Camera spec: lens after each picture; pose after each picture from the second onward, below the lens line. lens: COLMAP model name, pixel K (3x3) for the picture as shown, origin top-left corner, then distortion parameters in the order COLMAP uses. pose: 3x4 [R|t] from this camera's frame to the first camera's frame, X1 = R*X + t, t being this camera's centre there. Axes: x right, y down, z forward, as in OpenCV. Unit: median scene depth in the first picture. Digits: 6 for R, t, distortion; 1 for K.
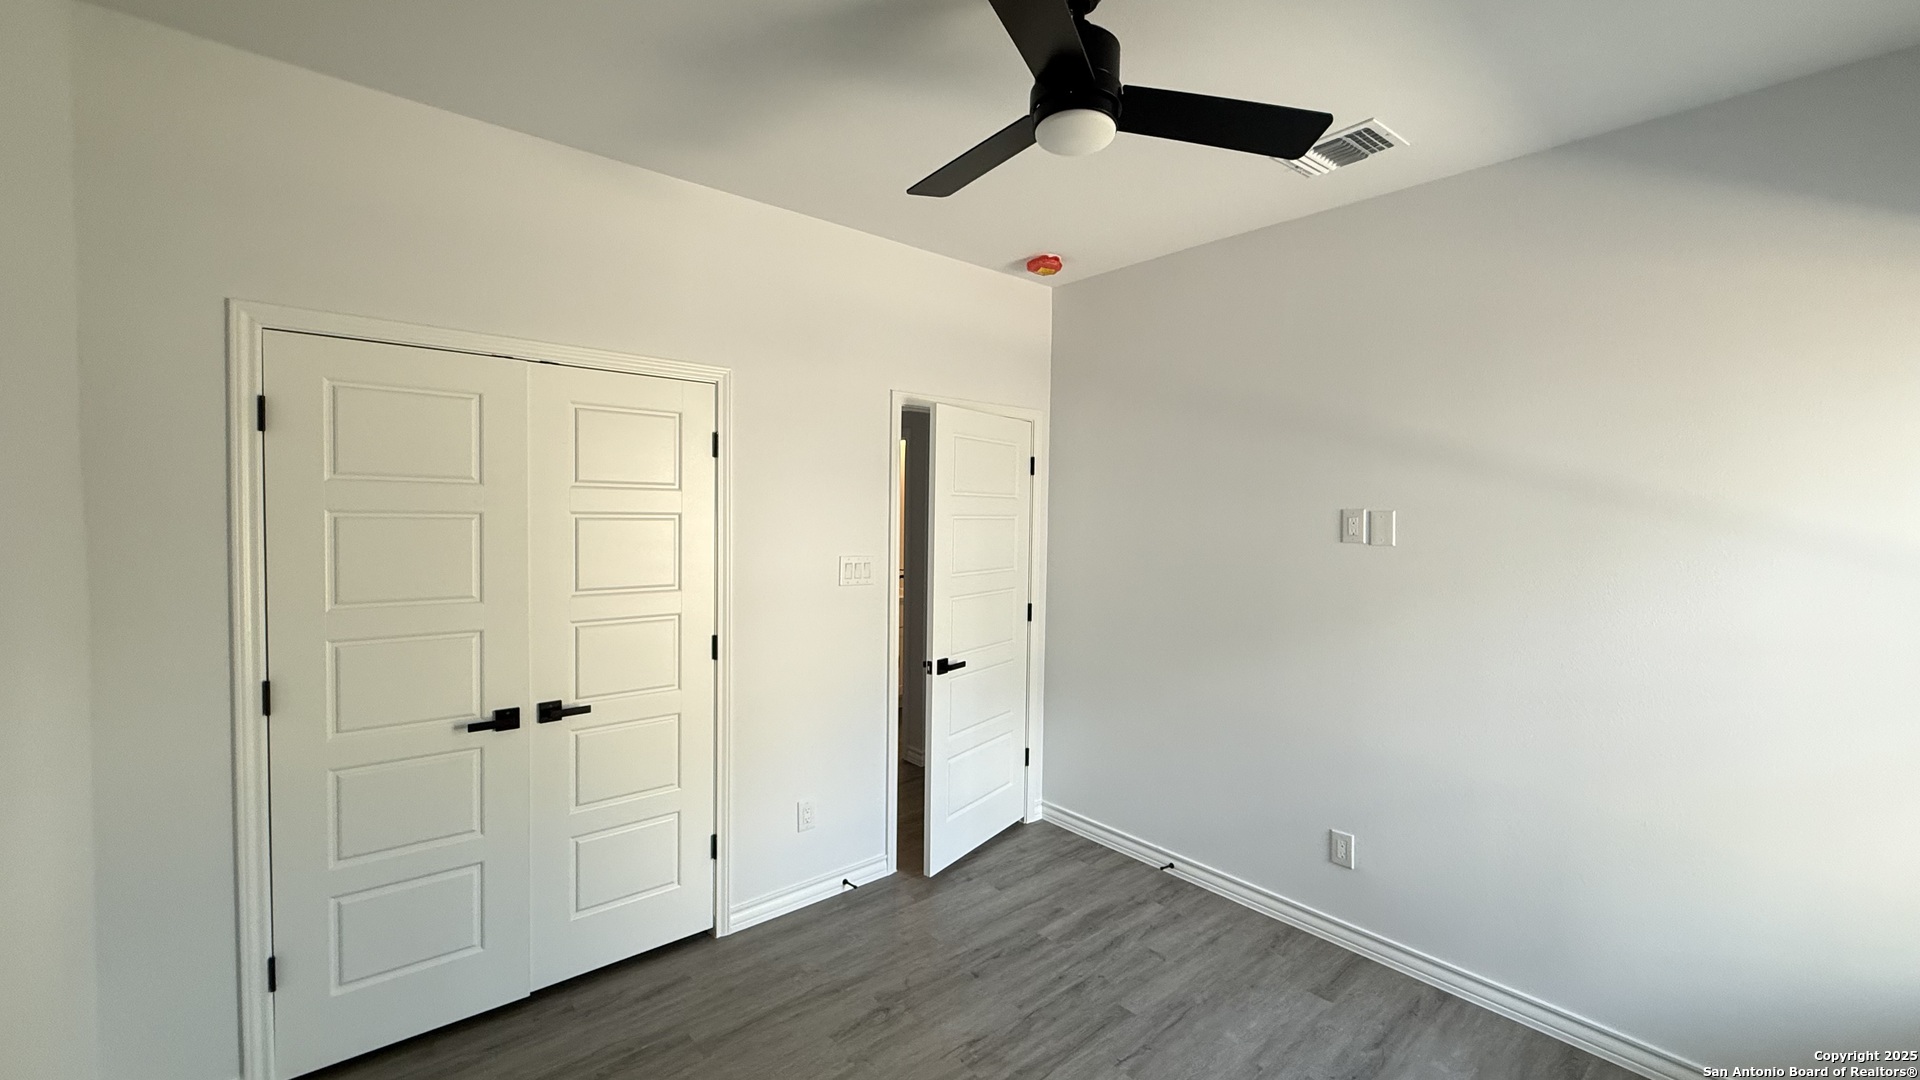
lens RADIAL K [[763.9, 0, 952.8], [0, 763.9, 541.1], [0, 0, 1]] dist [0.003778, 0.000156]
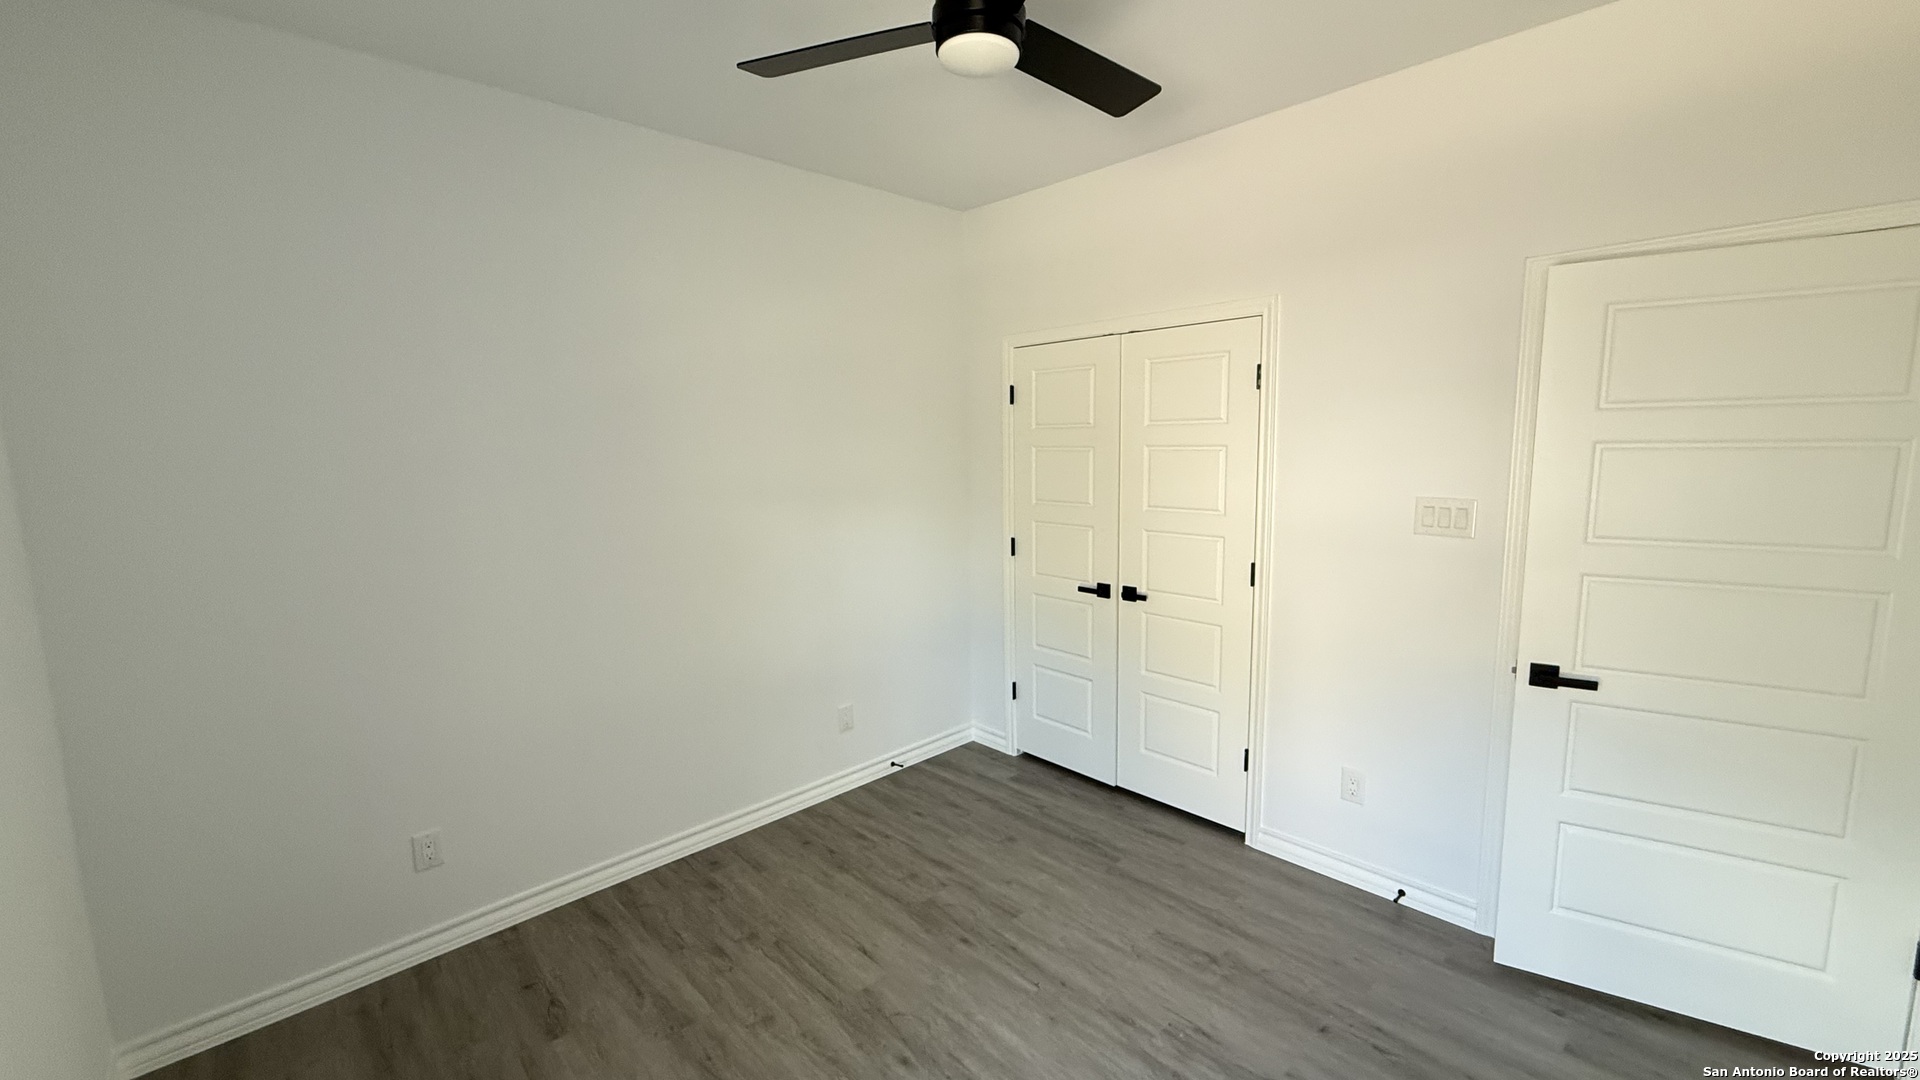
lens RADIAL K [[763.9, 0, 953.7], [0, 763.9, 540.5], [0, 0, 1]] dist [0.003778, 0.000156]
pose [[0.056586, 0.114894, -0.991765, 0.776709], [-0.021631, 0.993264, 0.113834, -0.018213], [0.998163, 0.015011, 0.058691, 0.595540]]
